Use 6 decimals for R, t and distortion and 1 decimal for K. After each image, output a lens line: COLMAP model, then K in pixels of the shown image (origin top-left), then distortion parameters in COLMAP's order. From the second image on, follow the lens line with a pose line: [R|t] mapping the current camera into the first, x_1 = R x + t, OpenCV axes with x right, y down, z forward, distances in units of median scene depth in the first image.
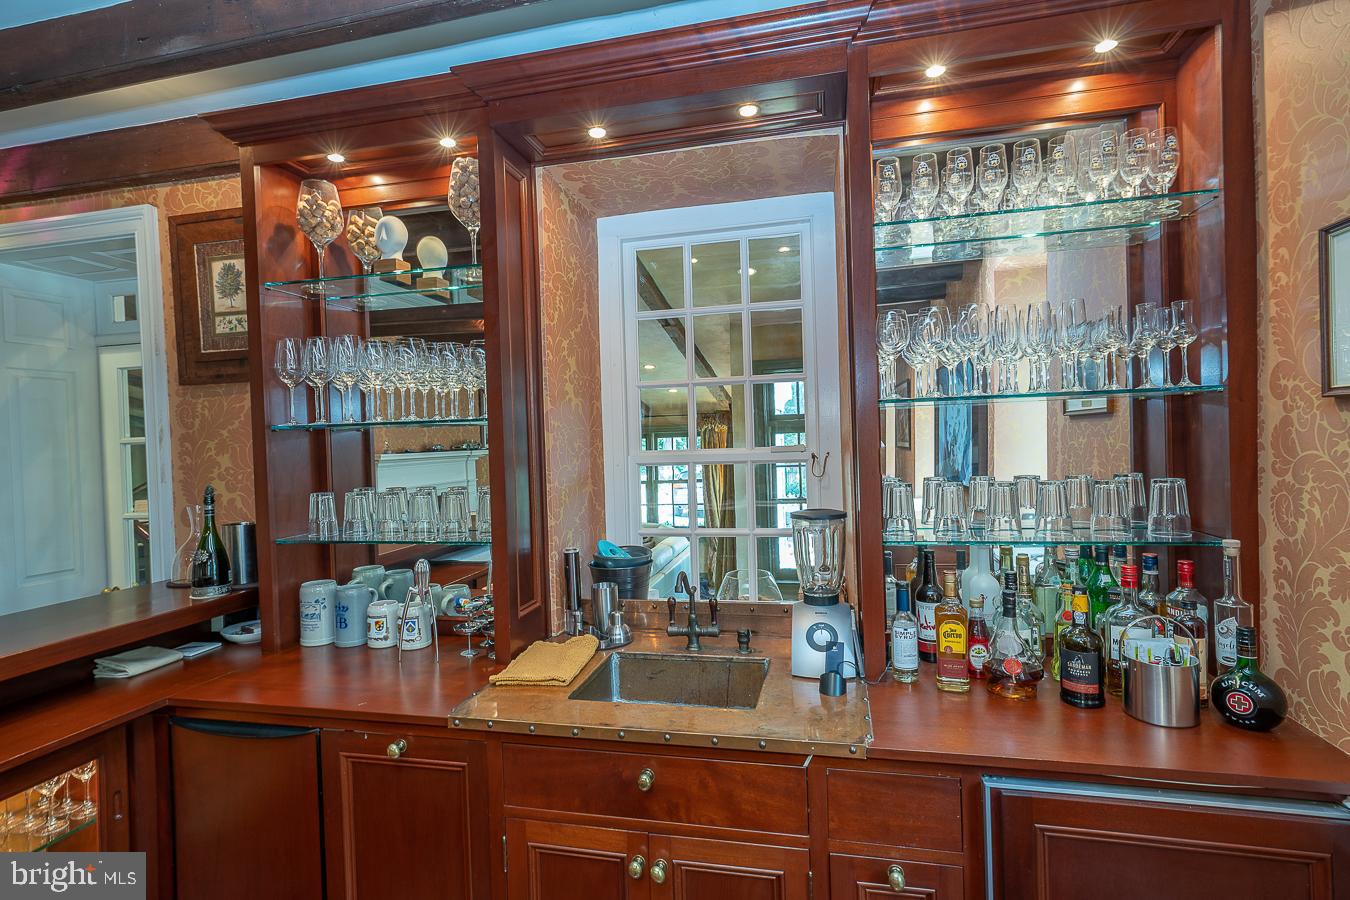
lens RADIAL K [[699.2, 0, 674.6], [0, 699.2, 449.5], [0, 0, 1]] dist [0.000104, -0.000021]
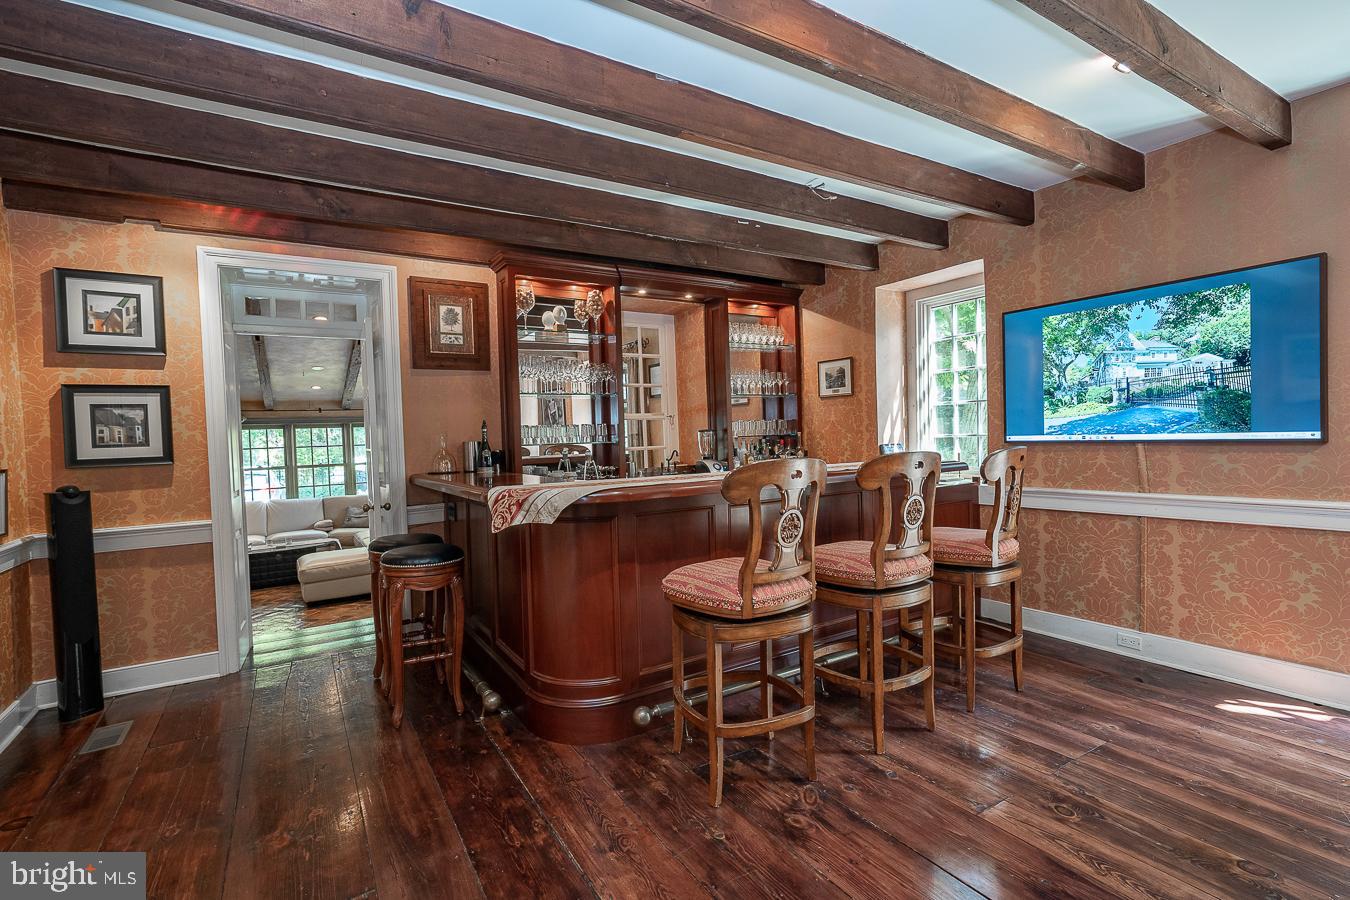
lens RADIAL K [[640.7, 0, 676.6], [0, 640.7, 450.4], [0, 0, 1]] dist [0.000388, 0.000005]
pose [[0.700798, -0.007616, 0.713319, -1.463511], [0.016274, 0.999853, -0.005313, 0.148512], [-0.713174, 0.015332, 0.700819, -0.688030]]
